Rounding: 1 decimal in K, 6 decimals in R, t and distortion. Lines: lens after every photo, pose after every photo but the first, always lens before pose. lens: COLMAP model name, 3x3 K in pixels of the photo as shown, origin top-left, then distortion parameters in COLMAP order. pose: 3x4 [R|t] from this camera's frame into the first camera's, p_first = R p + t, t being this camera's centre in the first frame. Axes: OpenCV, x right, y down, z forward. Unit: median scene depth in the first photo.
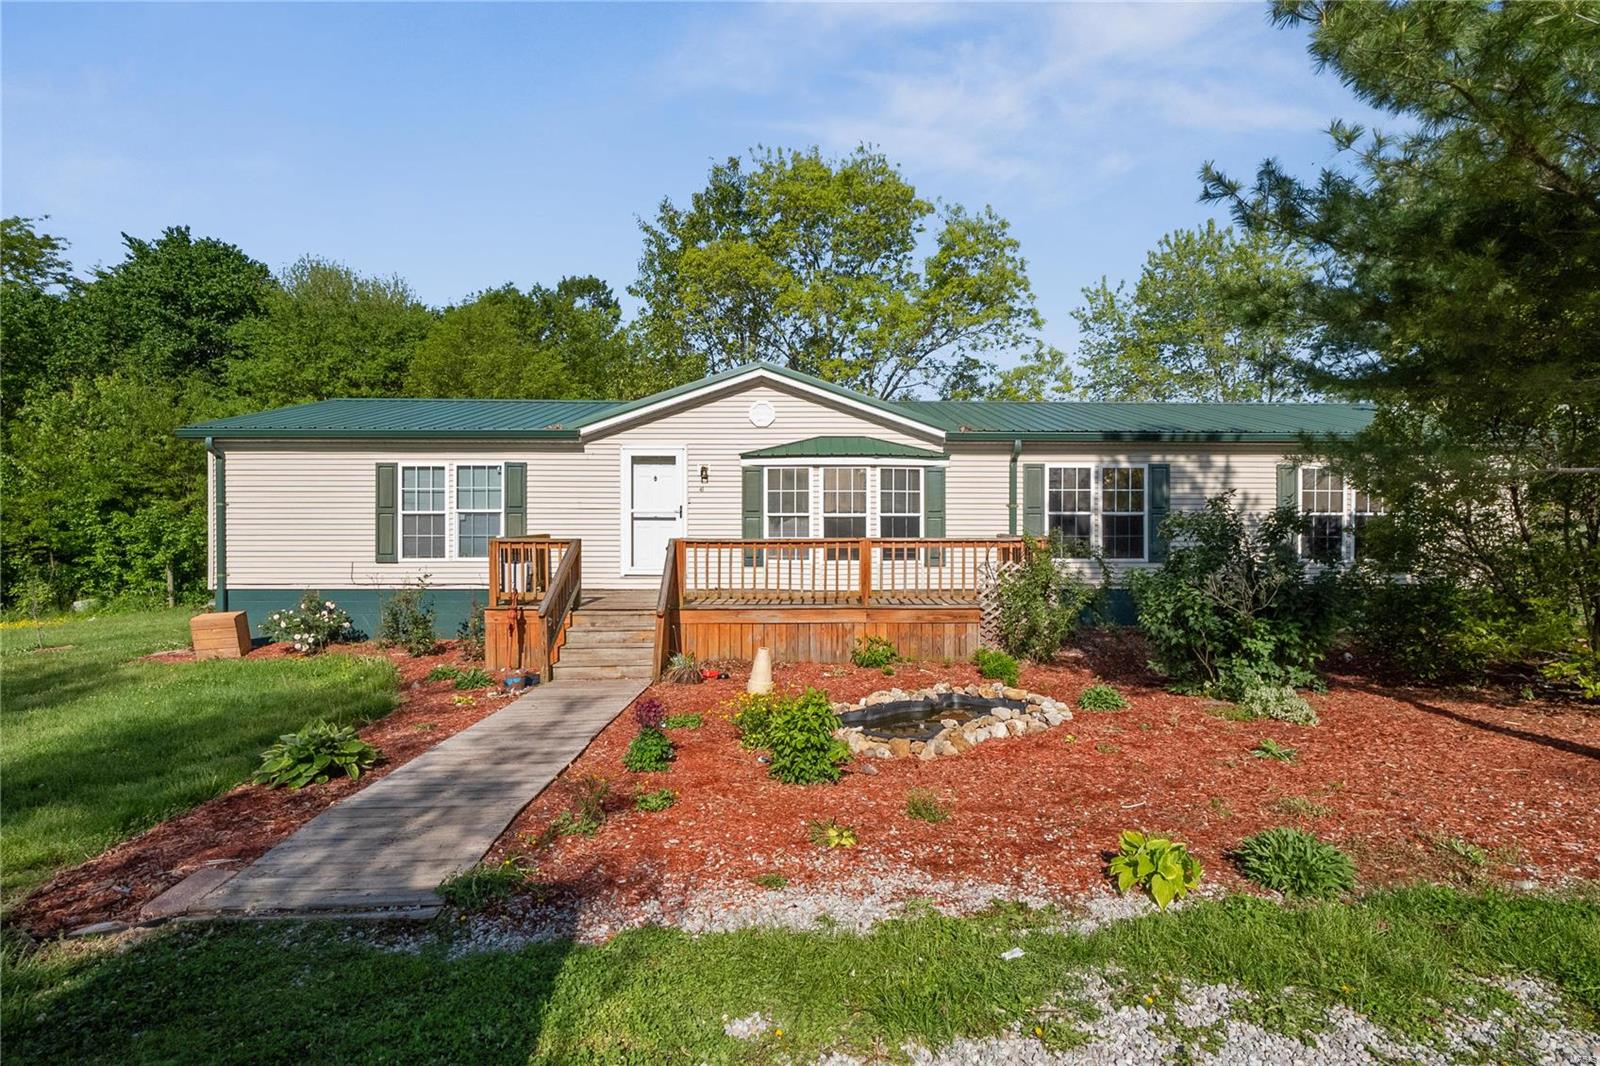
lens RADIAL K [[781.5, 0, 745.7], [0, 781.5, 524.8], [0, 0, 1]] dist [-0.011533, 0.001461]
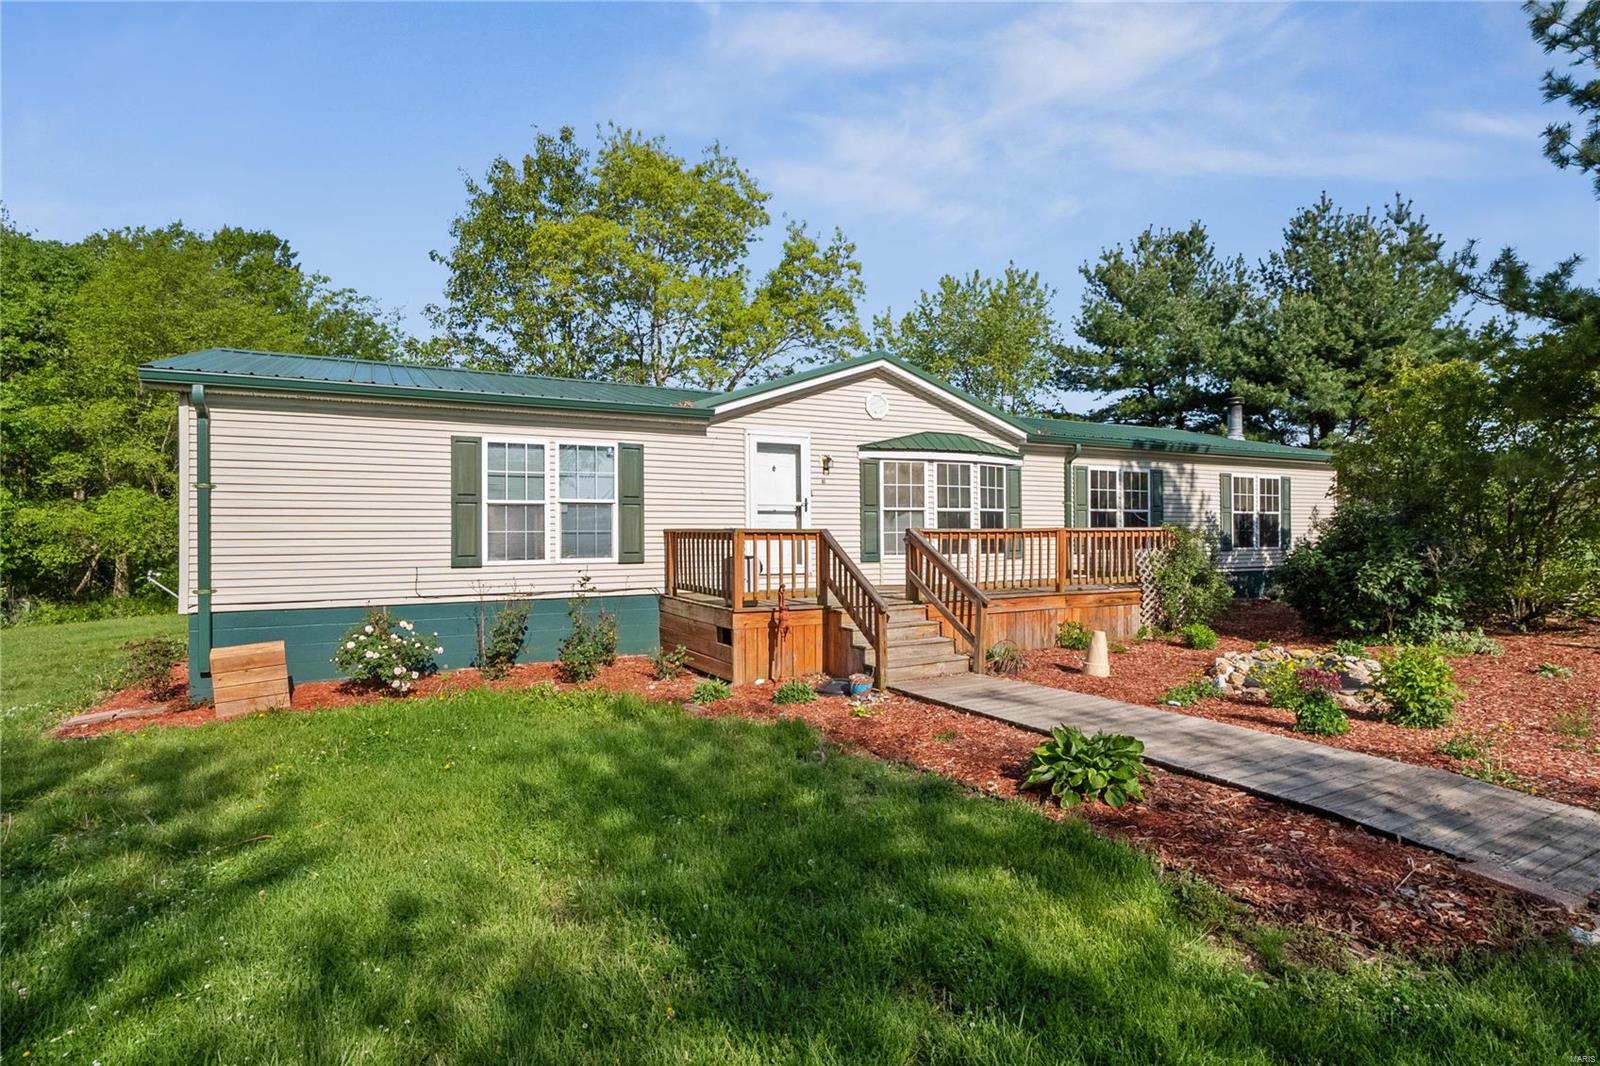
lens RADIAL K [[781.5, 0, 797.1], [0, 781.5, 529.5], [0, 0, 1]] dist [-0.011533, 0.001461]
pose [[0.895433, -0.003292, 0.445184, -0.508362], [0.005445, 0.999979, -0.003556, 0.016250], [-0.445163, 0.005609, 0.895432, 0.170133]]
